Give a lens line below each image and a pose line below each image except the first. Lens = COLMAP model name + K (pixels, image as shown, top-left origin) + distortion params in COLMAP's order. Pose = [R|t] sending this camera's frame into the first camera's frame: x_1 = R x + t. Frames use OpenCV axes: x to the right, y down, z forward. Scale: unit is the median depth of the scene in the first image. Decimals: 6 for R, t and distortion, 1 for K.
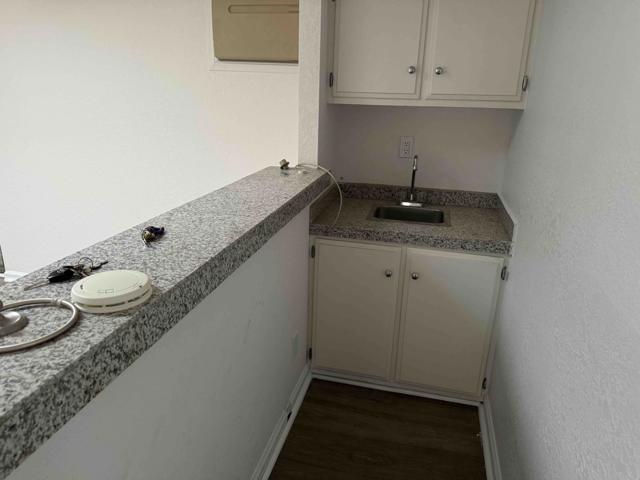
lens RADIAL K [[453.0, 0, 319.1], [0, 453.0, 239.5], [0, 0, 1]] dist [0.042905, -0.052508]
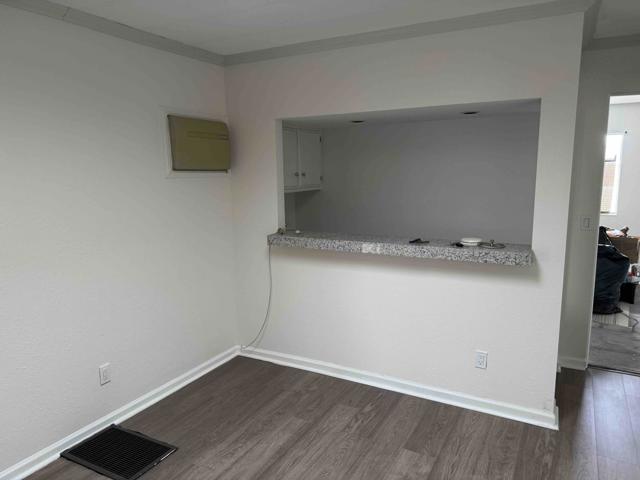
lens RADIAL K [[453.0, 0, 320.7], [0, 453.0, 240.6], [0, 0, 1]] dist [0.042905, -0.052508]
pose [[0.256245, -0.167909, 0.951917, -1.375187], [0.333002, 0.939847, 0.076140, -0.169286], [-0.907441, 0.297479, 0.296745, 0.310564]]
